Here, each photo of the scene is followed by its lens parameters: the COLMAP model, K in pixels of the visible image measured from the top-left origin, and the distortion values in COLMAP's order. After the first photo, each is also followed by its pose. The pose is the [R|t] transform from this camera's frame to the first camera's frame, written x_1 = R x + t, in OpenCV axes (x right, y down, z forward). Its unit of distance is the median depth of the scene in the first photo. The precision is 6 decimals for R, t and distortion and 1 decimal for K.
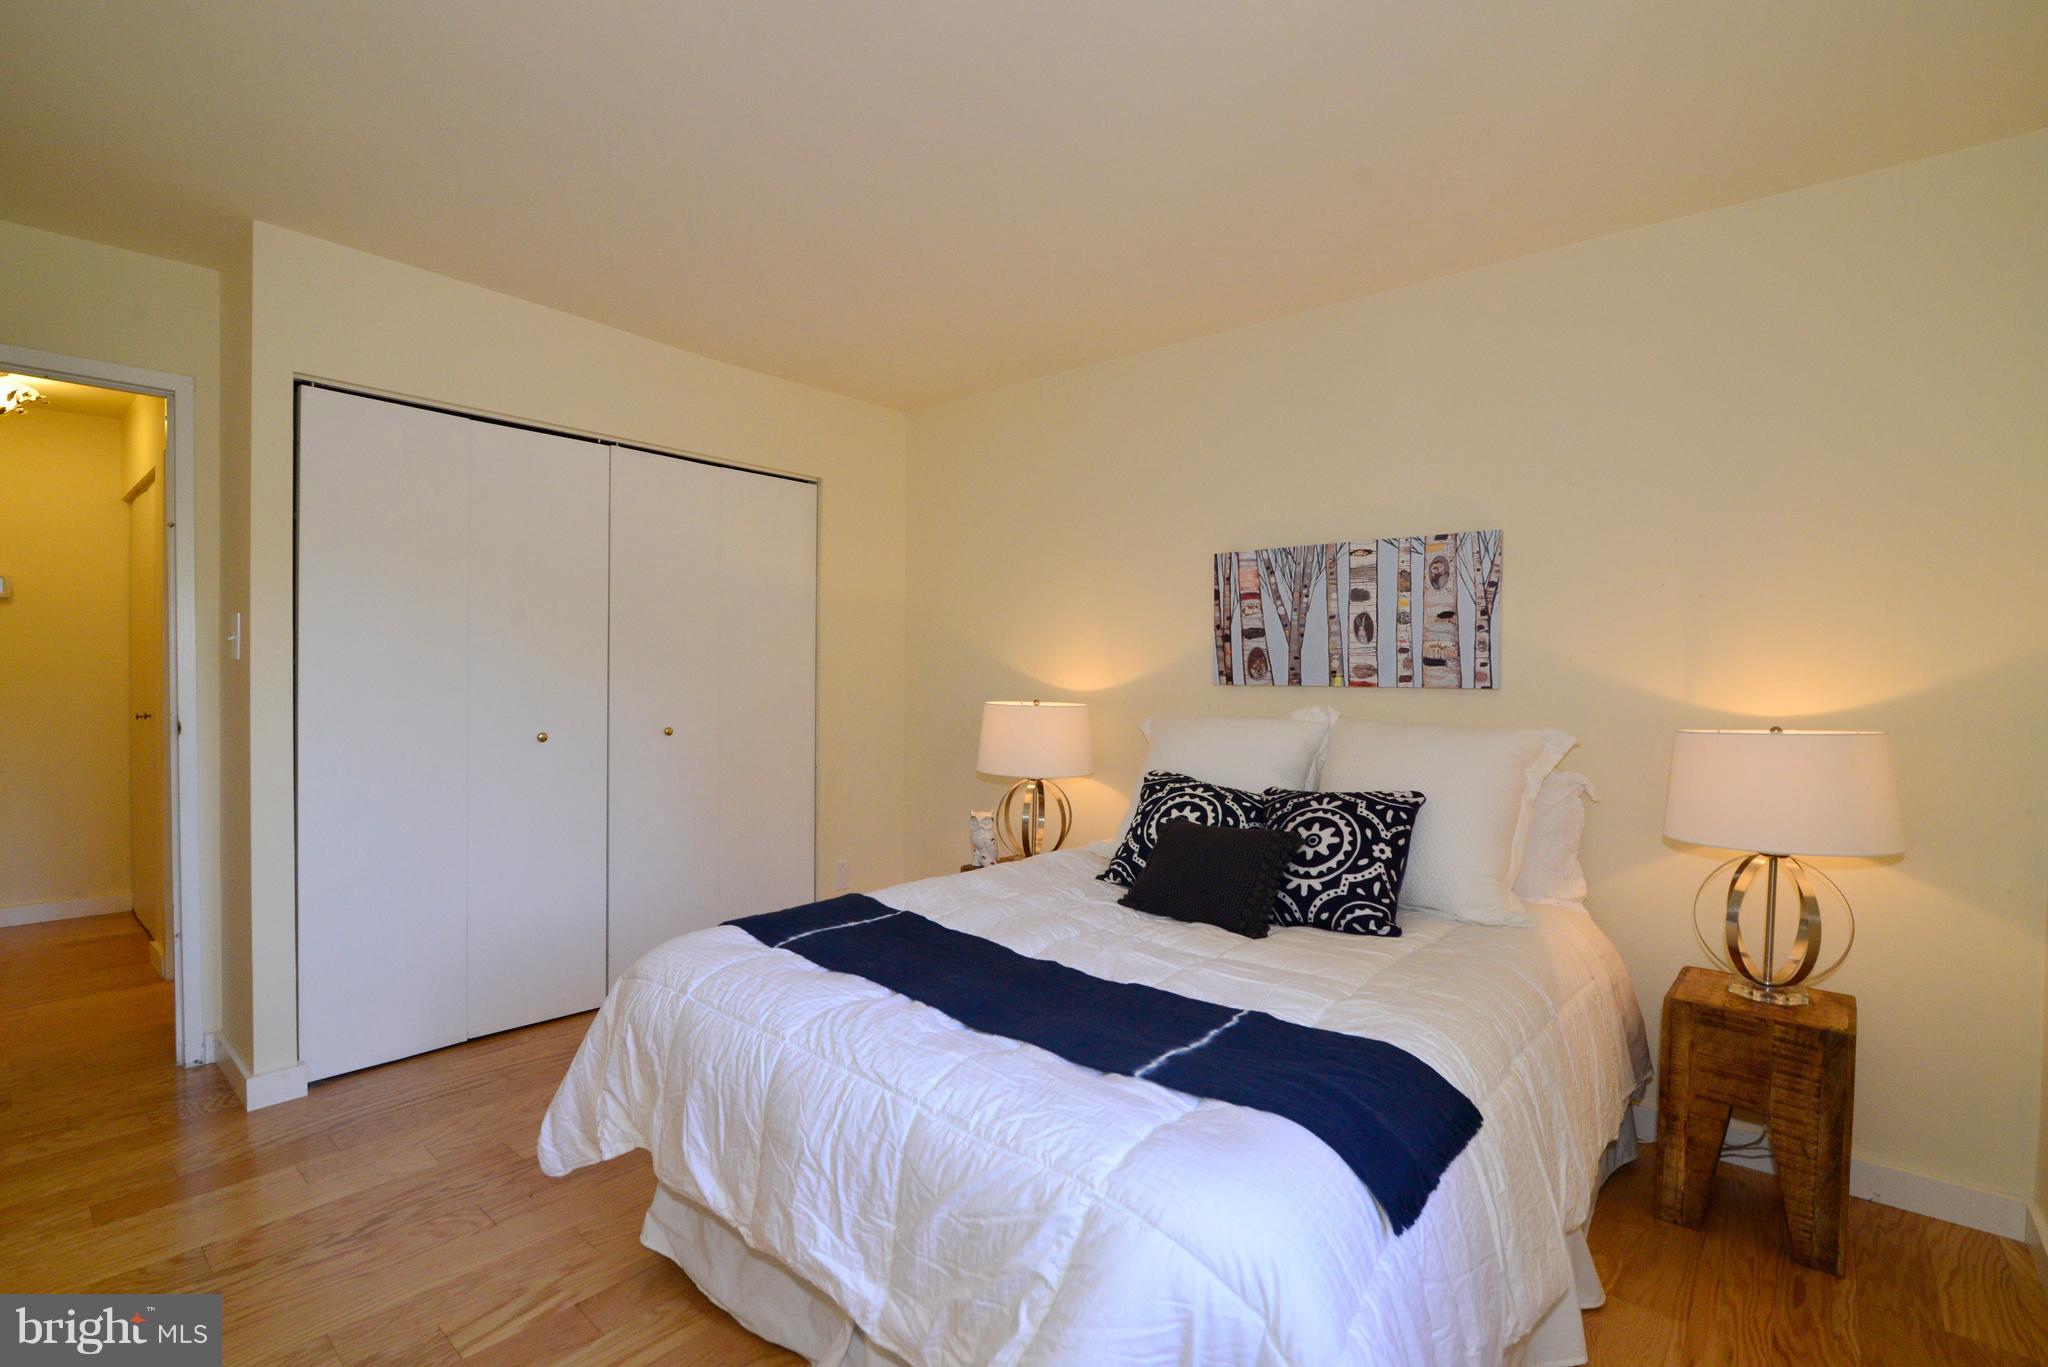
lens RADIAL K [[928.5, 0, 1028.9], [0, 928.5, 681.0], [0, 0, 1]] dist [-0.017907, -0.000701]
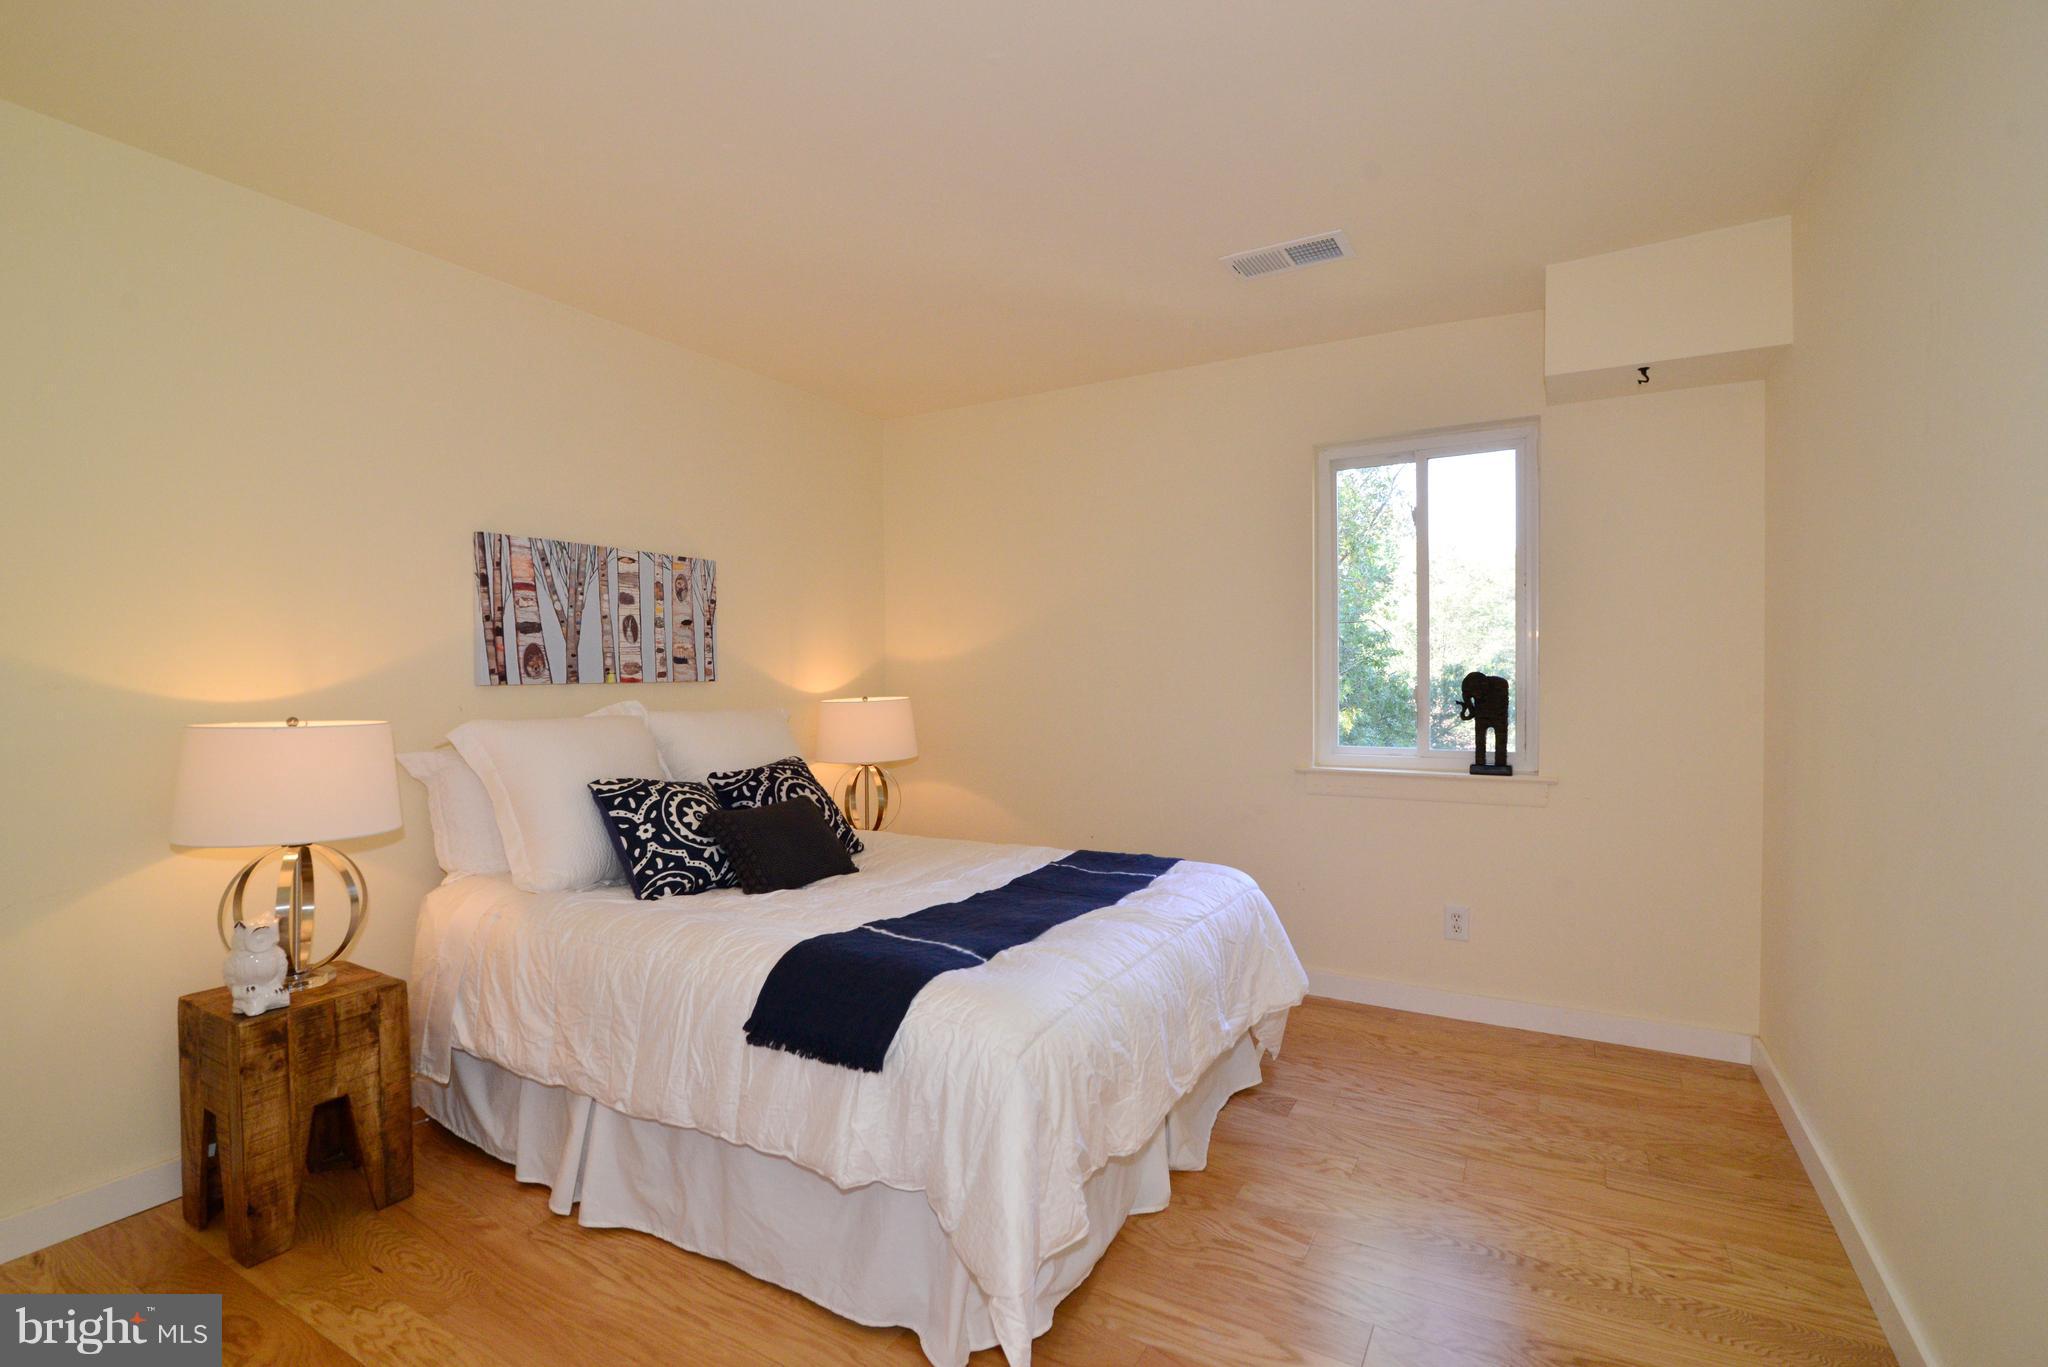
lens RADIAL K [[928.5, 0, 1029.6], [0, 928.5, 685.3], [0, 0, 1]] dist [-0.017907, -0.000701]
pose [[-0.186885, -0.028722, 0.981962, -0.791036], [0.004018, 0.999542, 0.030001, -0.021123], [-0.982374, 0.009553, -0.186684, 0.722314]]
